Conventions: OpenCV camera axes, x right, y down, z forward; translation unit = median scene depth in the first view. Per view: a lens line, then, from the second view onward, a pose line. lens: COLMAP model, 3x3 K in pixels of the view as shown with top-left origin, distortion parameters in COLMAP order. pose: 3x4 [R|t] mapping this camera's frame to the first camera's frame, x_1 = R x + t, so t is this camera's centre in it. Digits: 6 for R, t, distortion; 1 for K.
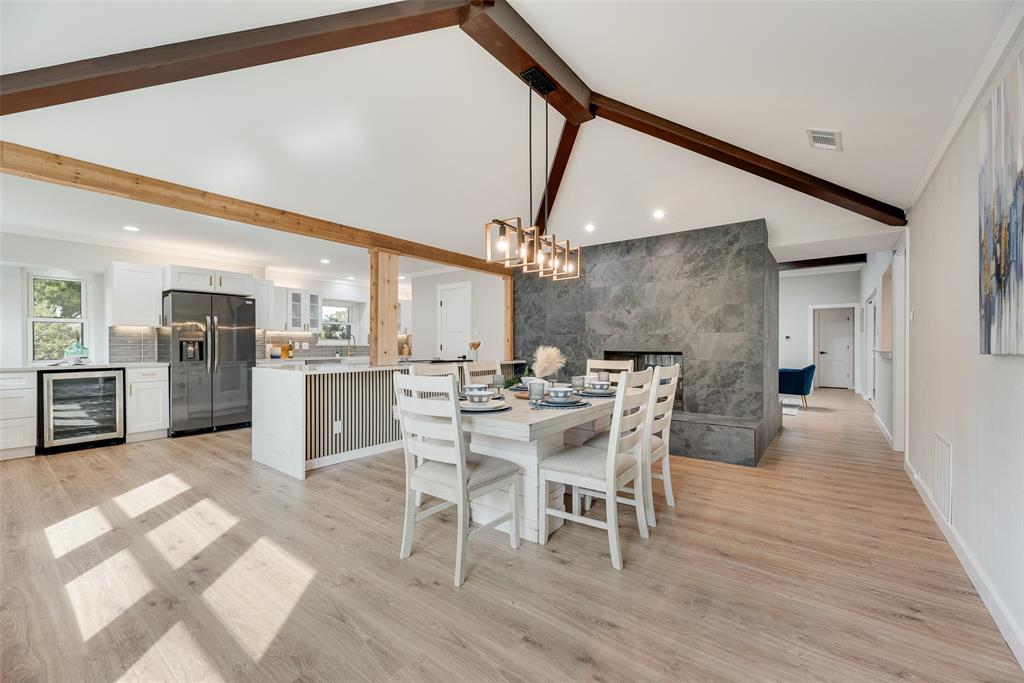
lens RADIAL K [[415.7, 0, 516.7], [0, 415.7, 345.2], [0, 0, 1]] dist [0.010093, 0.000176]
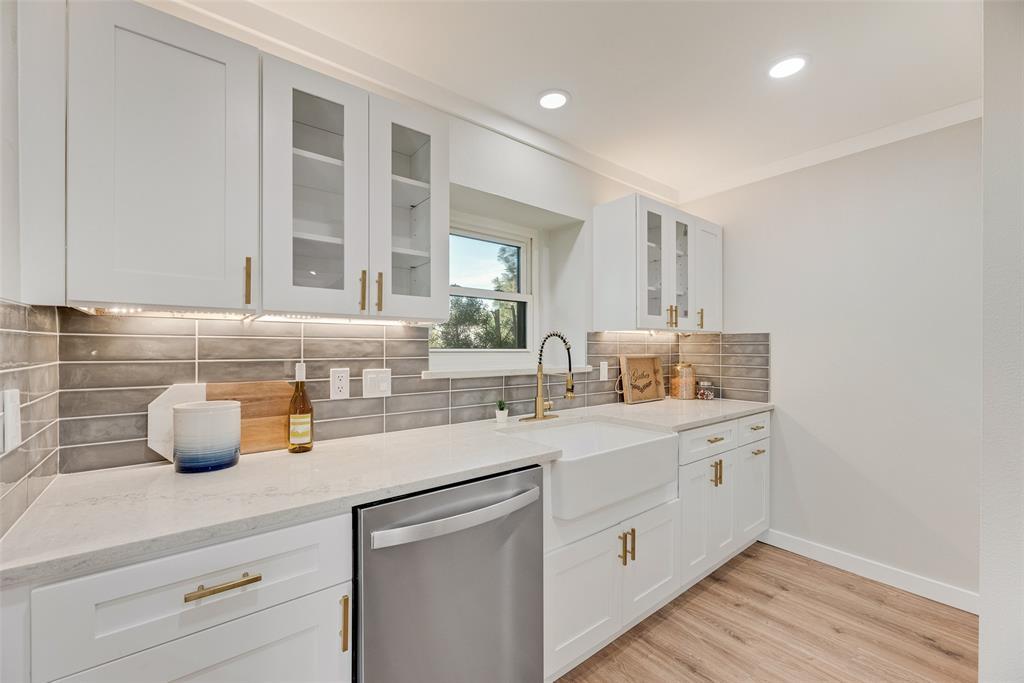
lens RADIAL K [[415.7, 0, 507.5], [0, 415.7, 345.5], [0, 0, 1]] dist [0.010093, 0.000176]
pose [[0.971041, 0.002454, -0.238901, -0.438705], [-0.002922, 0.999994, -0.001602, -0.020871], [0.238895, 0.002253, 0.971043, 0.911227]]
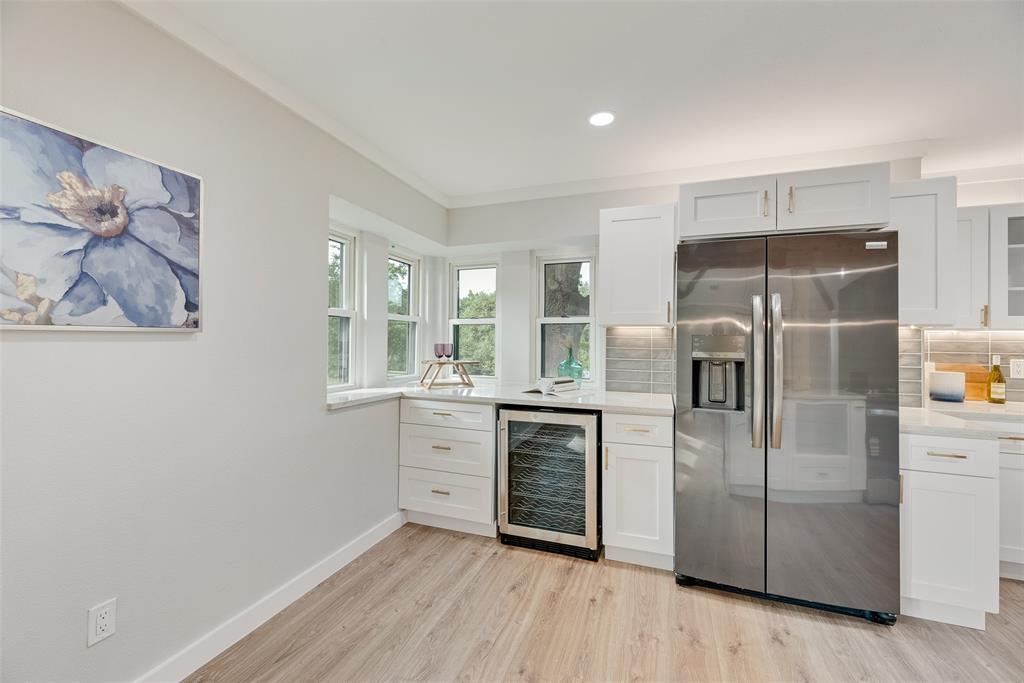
lens RADIAL K [[415.7, 0, 509.6], [0, 415.7, 336.3], [0, 0, 1]] dist [0.010093, 0.000176]
pose [[0.305818, -0.004799, -0.952078, -0.353974], [-0.012220, 0.999885, -0.008965, -0.020406], [0.952012, 0.014376, 0.305724, 0.532539]]
